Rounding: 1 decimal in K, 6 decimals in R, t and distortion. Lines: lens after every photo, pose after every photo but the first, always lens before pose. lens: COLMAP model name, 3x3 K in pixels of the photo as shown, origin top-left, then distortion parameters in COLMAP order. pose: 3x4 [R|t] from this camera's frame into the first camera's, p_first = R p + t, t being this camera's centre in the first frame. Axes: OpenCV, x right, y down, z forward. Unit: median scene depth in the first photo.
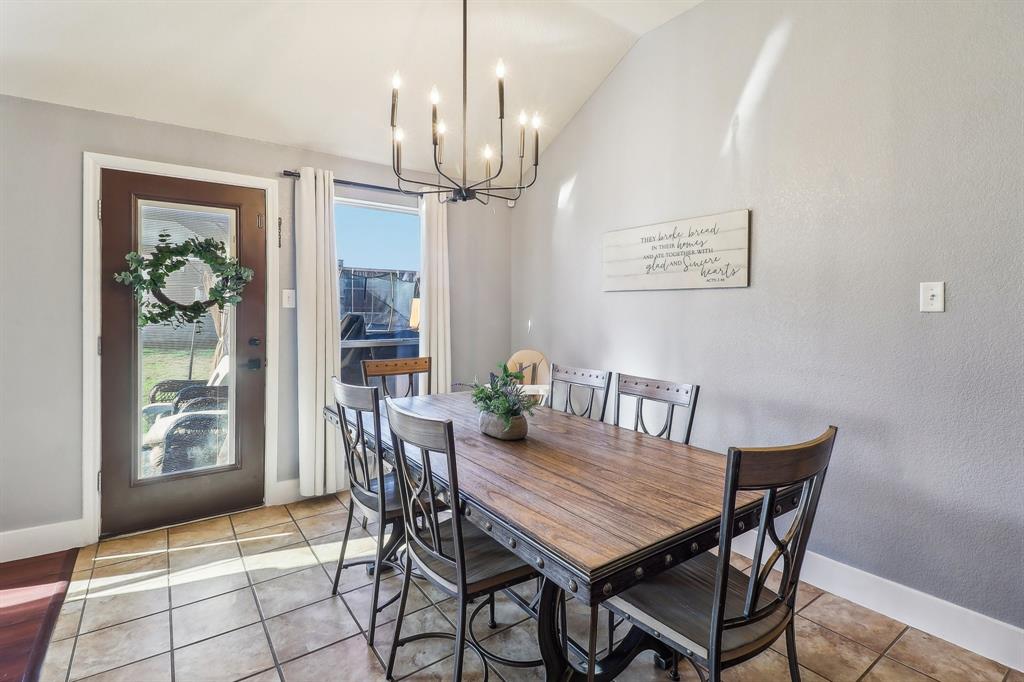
lens RADIAL K [[476.5, 0, 514.3], [0, 476.5, 313.5], [0, 0, 1]] dist [0.000497, -0.002592]
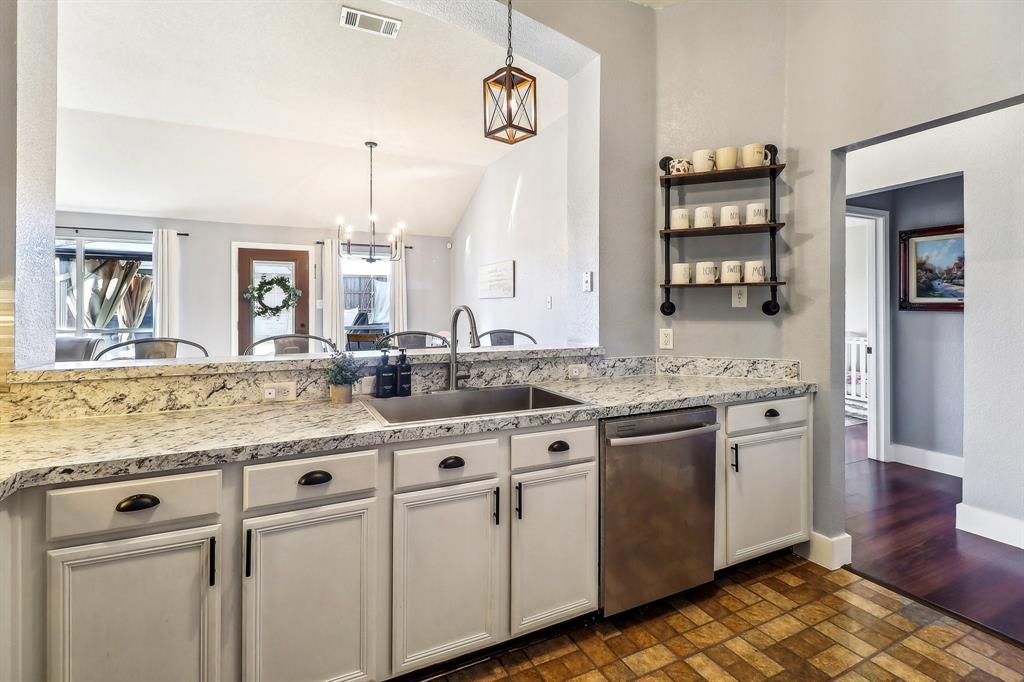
lens RADIAL K [[476.5, 0, 508.9], [0, 476.5, 311.9], [0, 0, 1]] dist [0.000497, -0.002592]
pose [[0.985185, -0.005452, -0.171406, 0.750616], [0.004589, 0.999975, -0.005432, 0.017842], [0.171431, 0.004564, 0.985186, -0.964035]]
